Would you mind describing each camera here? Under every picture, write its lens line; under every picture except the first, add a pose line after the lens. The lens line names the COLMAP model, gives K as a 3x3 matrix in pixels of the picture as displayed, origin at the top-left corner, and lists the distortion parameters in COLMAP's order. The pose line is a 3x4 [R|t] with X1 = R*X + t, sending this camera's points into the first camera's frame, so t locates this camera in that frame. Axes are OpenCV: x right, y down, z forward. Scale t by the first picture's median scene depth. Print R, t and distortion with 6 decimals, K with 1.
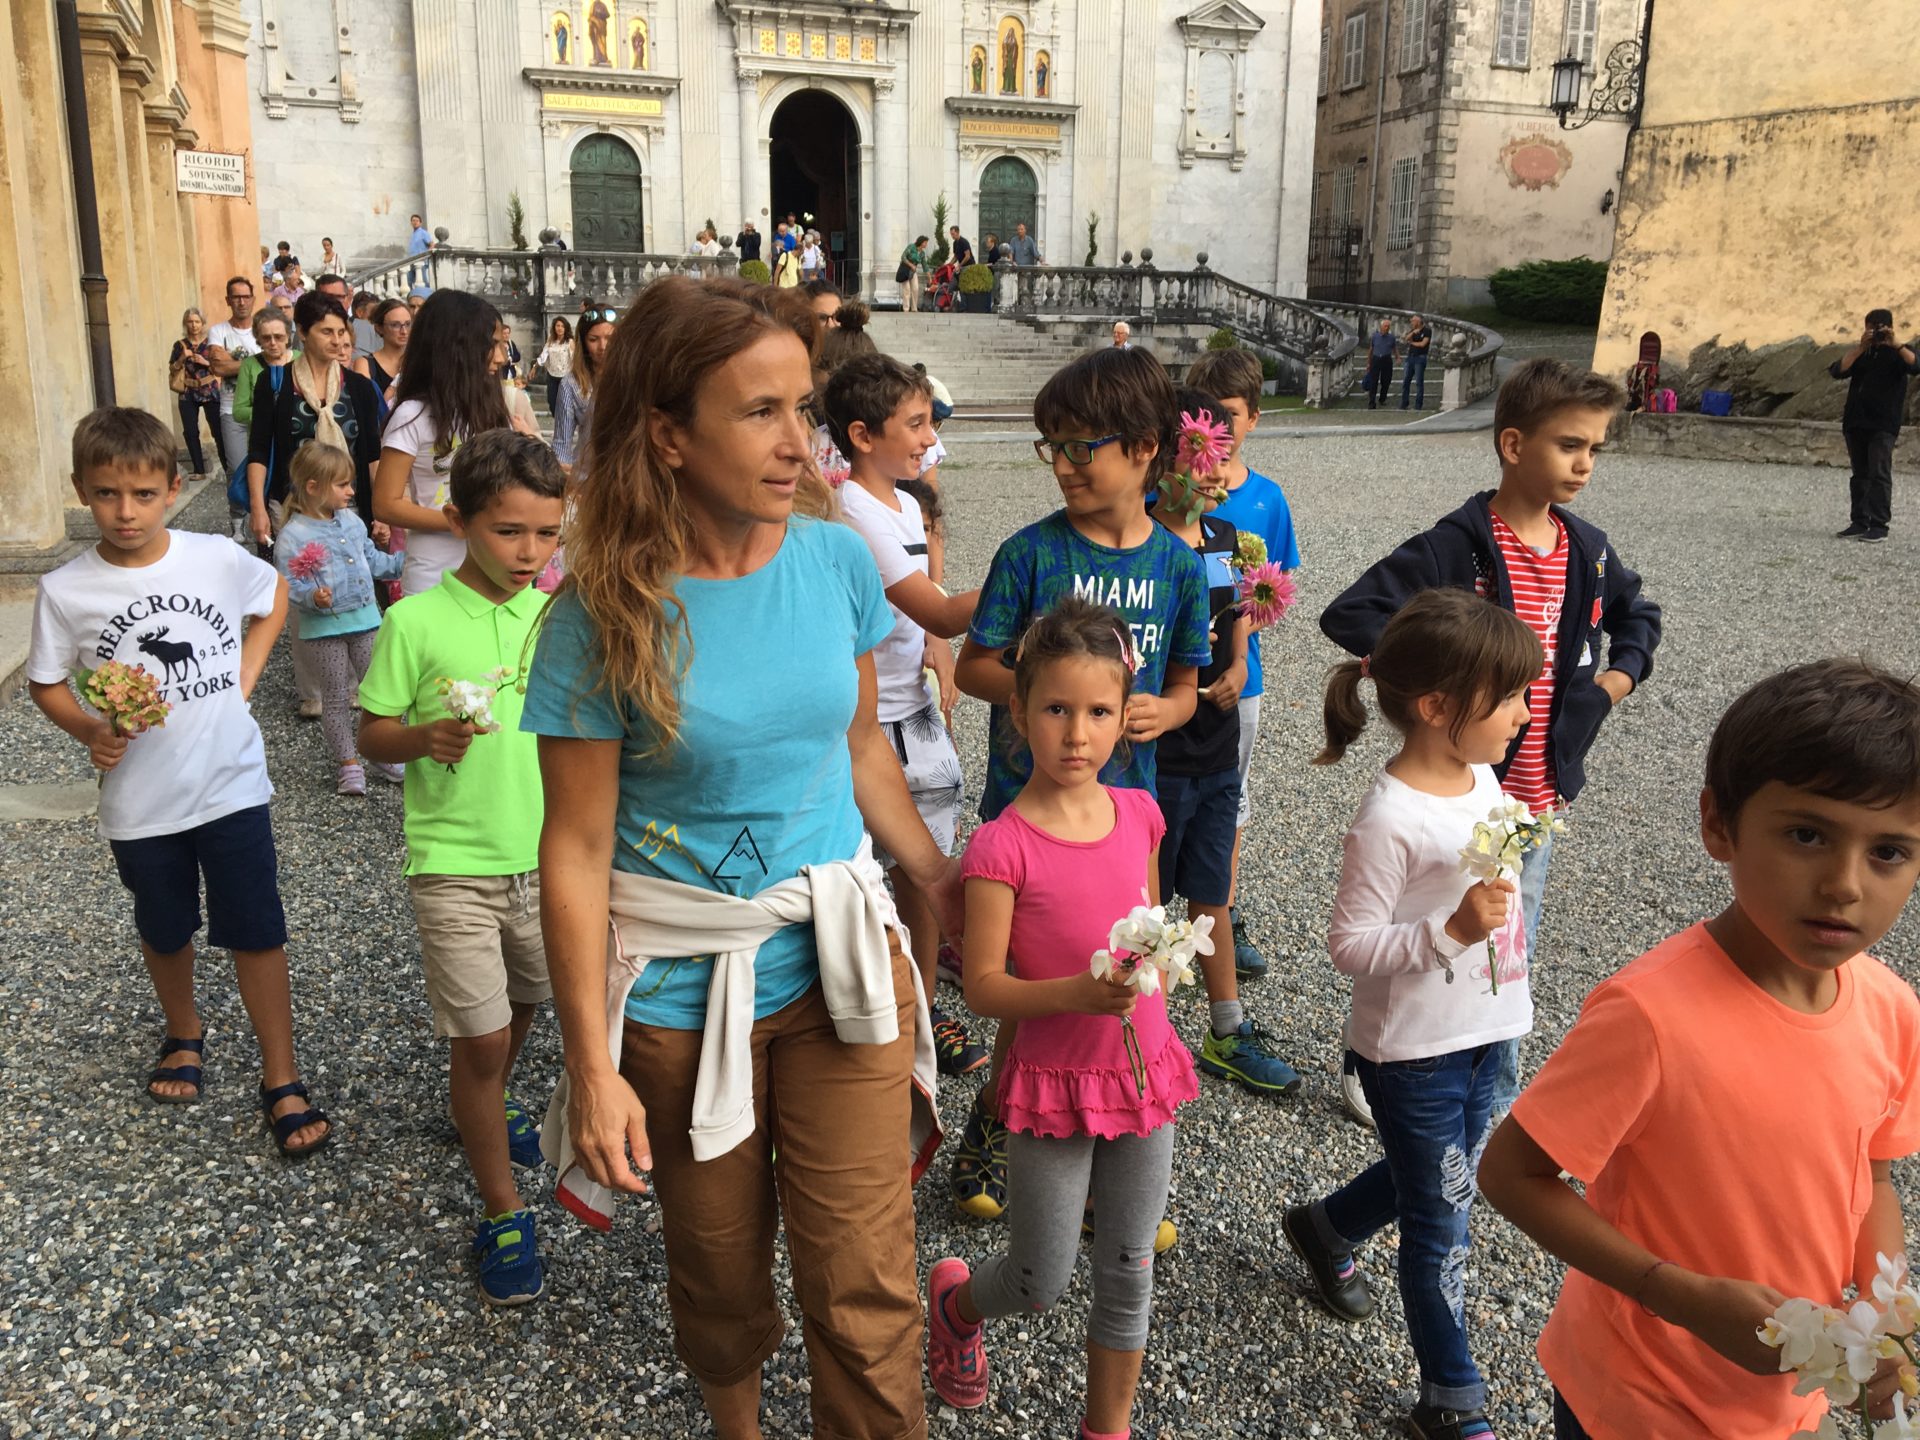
lens RADIAL K [[1636.7, 0, 947.9], [0, 1636.7, 723.9], [0, 0, 1]] dist [0.058278, -0.075382]
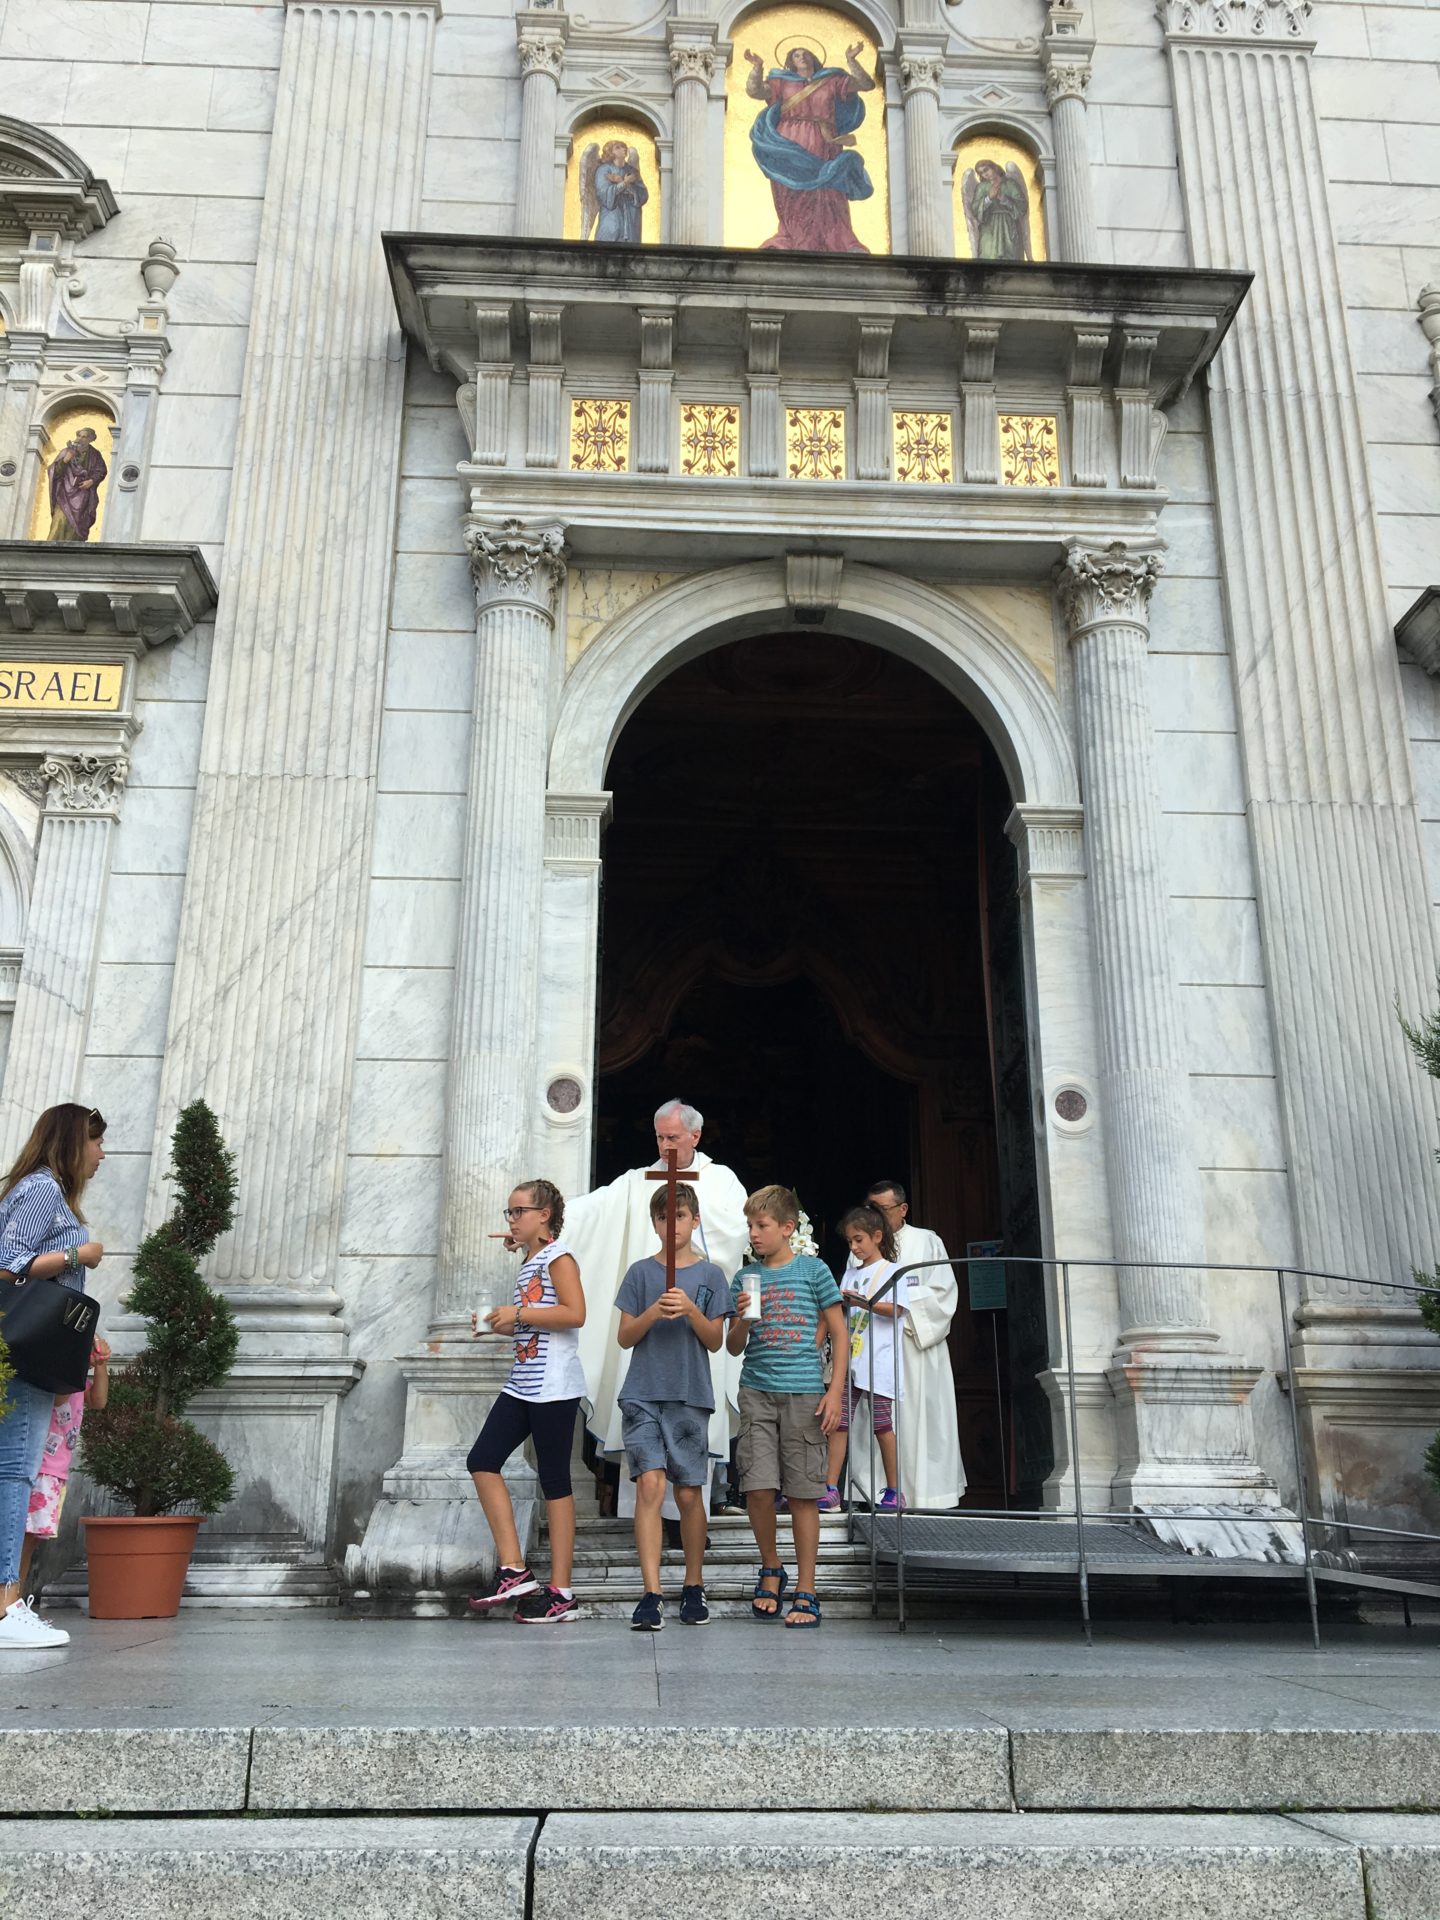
lens RADIAL K [[1636.7, 0, 707.3], [0, 1636.7, 971.8], [0, 0, 1]] dist [0.058278, -0.075382]
pose [[0.951373, -0.103406, -0.290168, -0.032319], [-0.065964, 0.851733, -0.519807, -0.222019], [0.300897, 0.513670, 0.803495, 0.847557]]
